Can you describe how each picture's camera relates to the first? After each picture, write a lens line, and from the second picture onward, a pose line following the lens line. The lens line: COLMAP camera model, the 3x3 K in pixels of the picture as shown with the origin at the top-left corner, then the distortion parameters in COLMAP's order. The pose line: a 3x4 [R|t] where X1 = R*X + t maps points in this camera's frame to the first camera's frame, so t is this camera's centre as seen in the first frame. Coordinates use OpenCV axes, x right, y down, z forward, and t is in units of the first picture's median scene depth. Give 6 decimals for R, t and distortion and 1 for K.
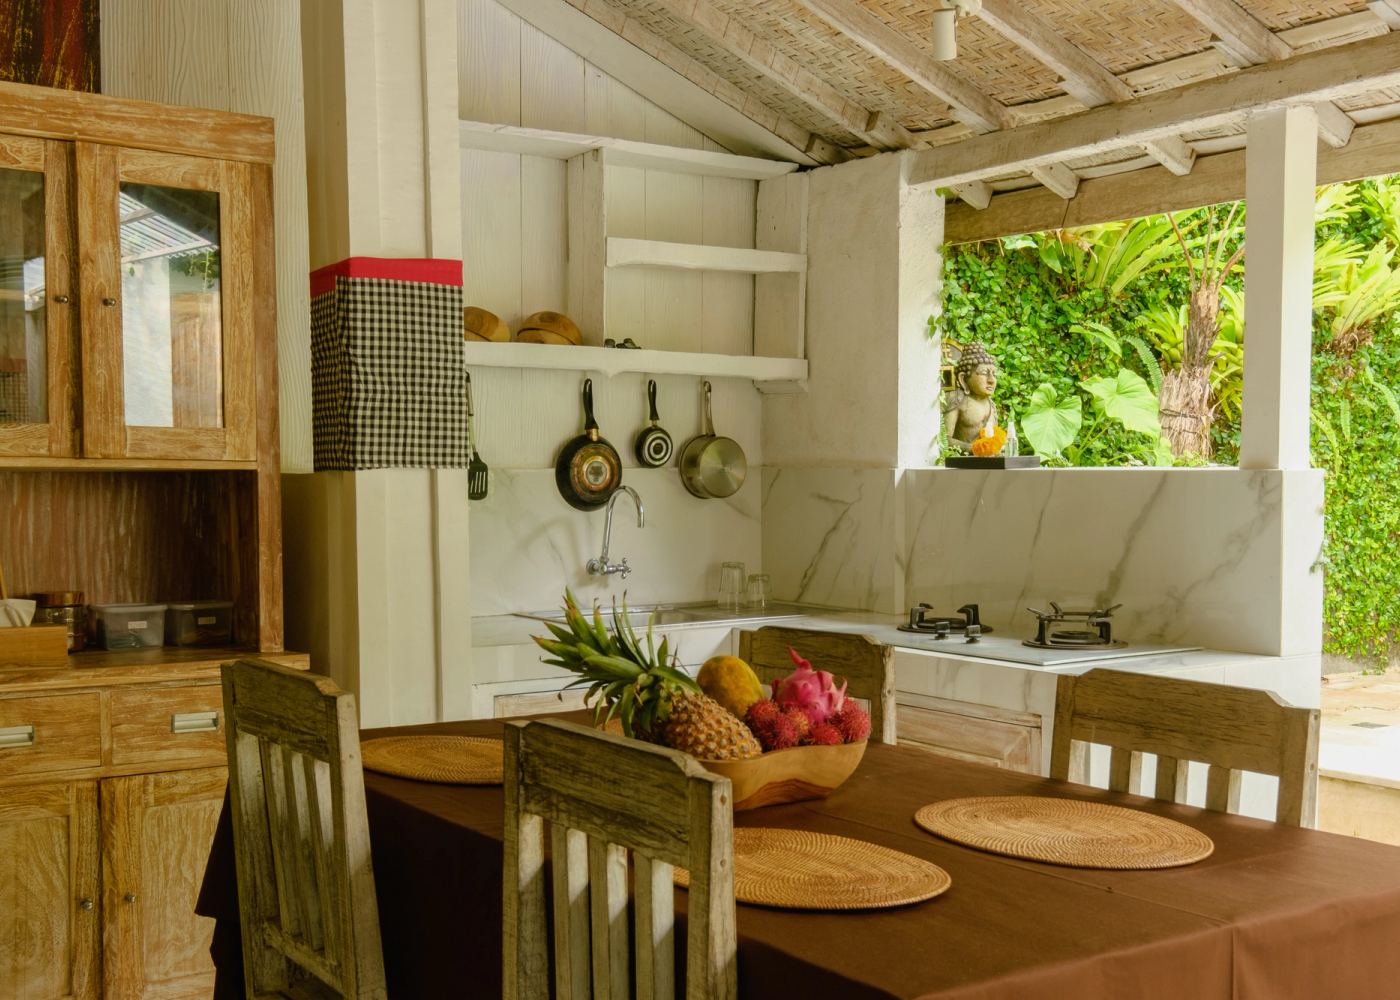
lens RADIAL K [[1580.4, 0, 700.2], [0, 1580.4, 580.2], [0, 0, 1]] dist [0.045788, 0.038037]
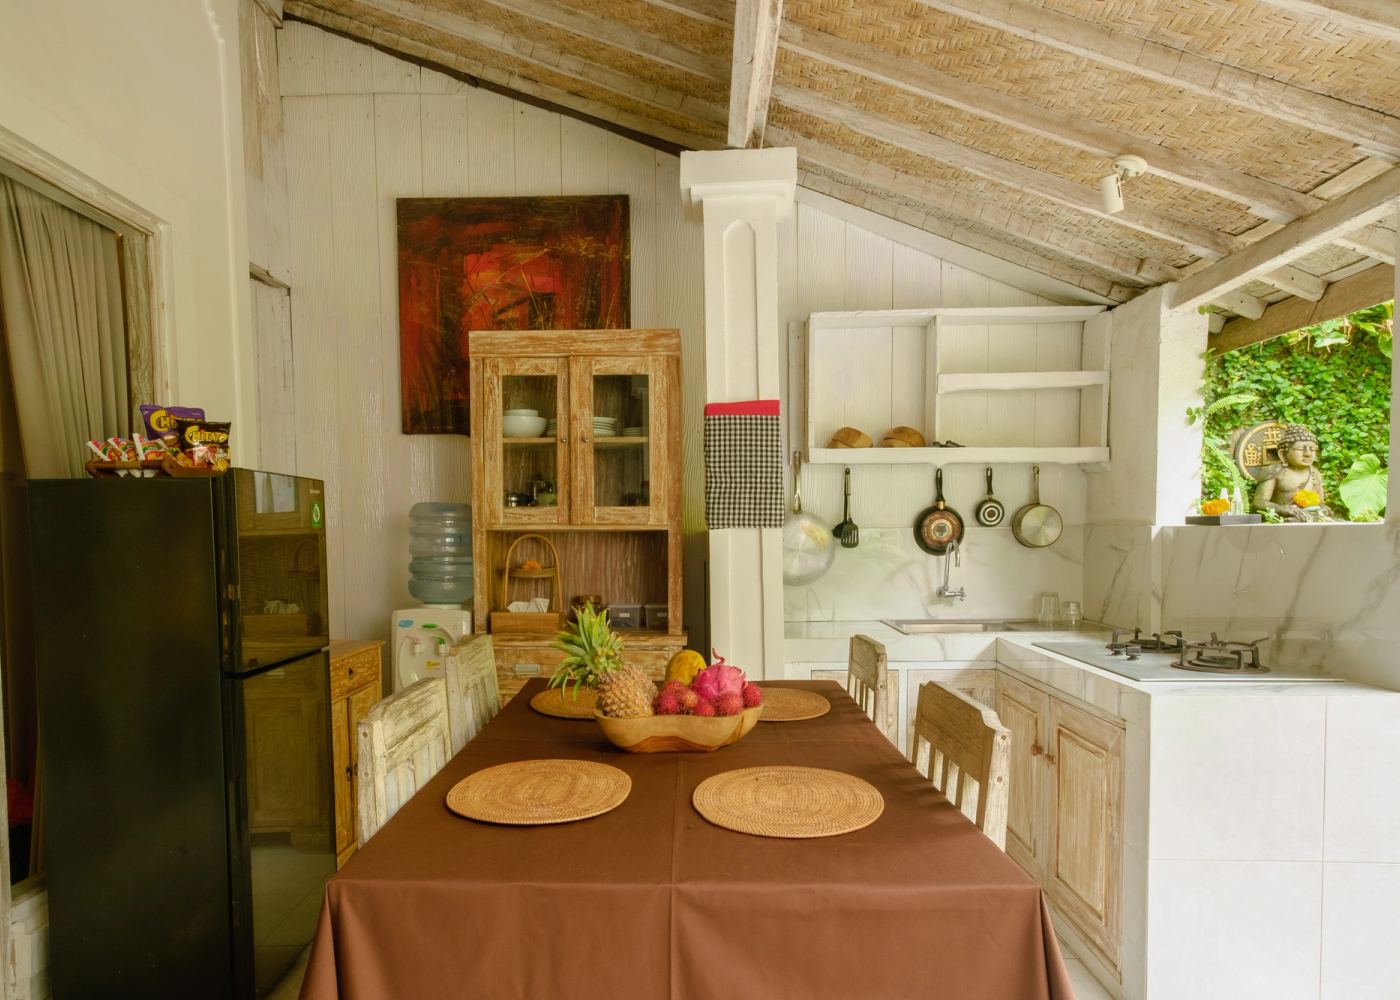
lens RADIAL K [[927.0, 0, 696.8], [0, 927.0, 598.6], [0, 0, 1]] dist [0.007336, 0.020069]
pose [[0.808488, 0.037304, -0.587329, 0.278182], [-0.035233, 0.999267, 0.014967, -0.007944], [0.587457, 0.008592, 0.809210, 0.149032]]
